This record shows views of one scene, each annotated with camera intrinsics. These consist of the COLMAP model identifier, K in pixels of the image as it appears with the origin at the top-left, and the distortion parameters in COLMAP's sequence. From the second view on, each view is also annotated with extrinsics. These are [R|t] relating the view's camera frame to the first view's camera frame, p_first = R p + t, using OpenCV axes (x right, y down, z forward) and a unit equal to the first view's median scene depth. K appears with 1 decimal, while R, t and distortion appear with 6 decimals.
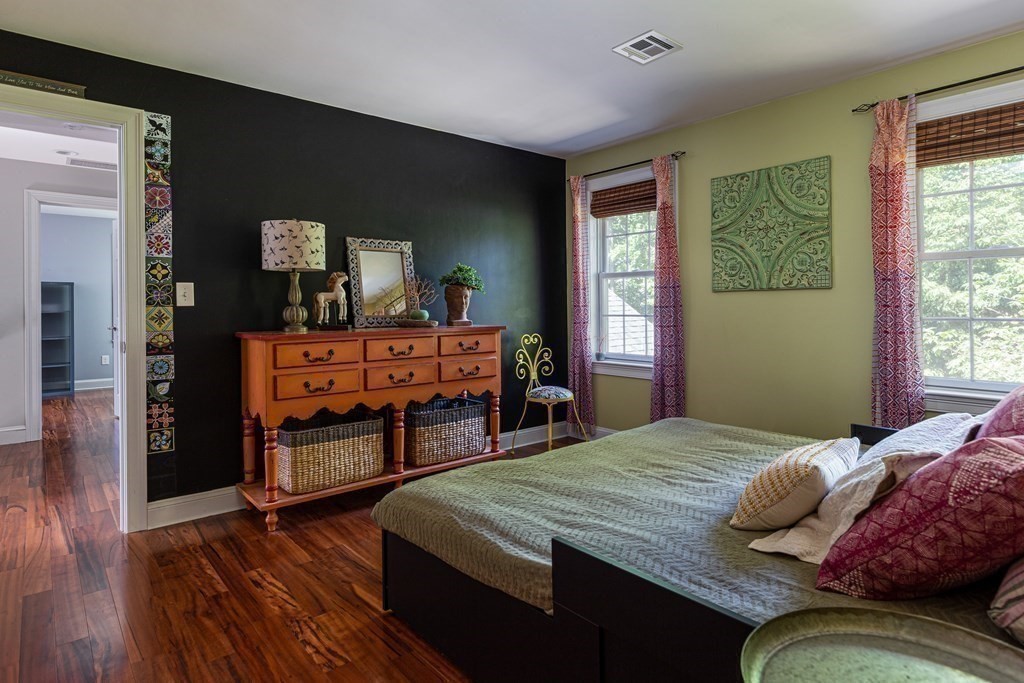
lens RADIAL K [[552.6, 0, 513.6], [0, 552.6, 306.2], [0, 0, 1]] dist [-0.003104, -0.000556]
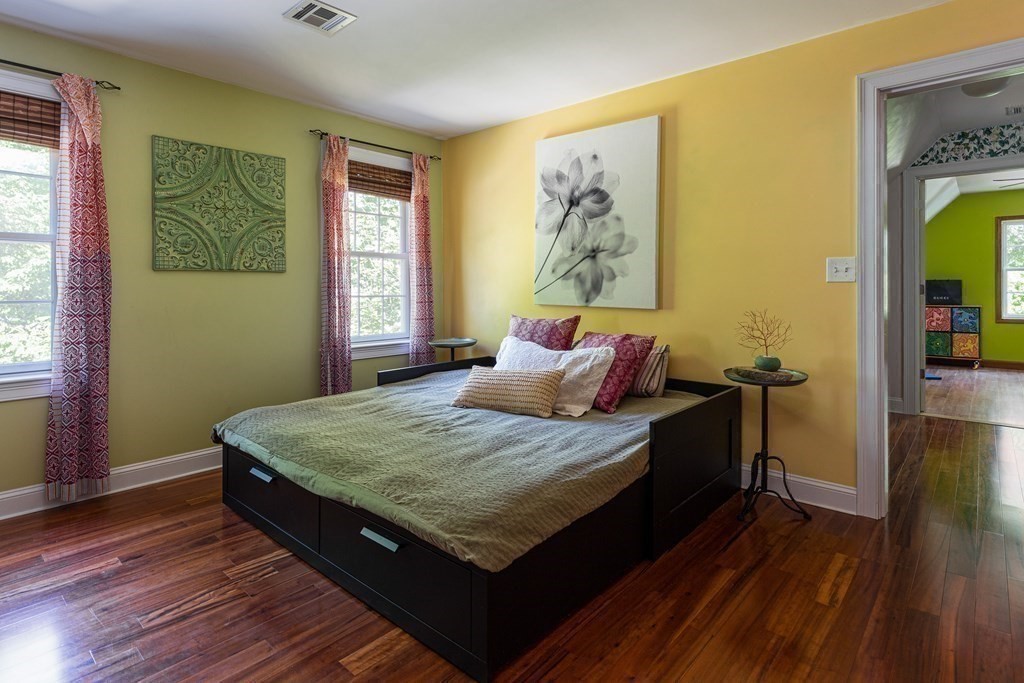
lens RADIAL K [[534.9, 0, 514.6], [0, 534.9, 284.6], [0, 0, 1]] dist [-0.001880, -0.000477]
pose [[-0.139203, 0.010580, 0.990207, -0.578564], [0.001783, 0.999944, -0.010433, 0.006012], [-0.990262, 0.000314, -0.139214, 0.639018]]
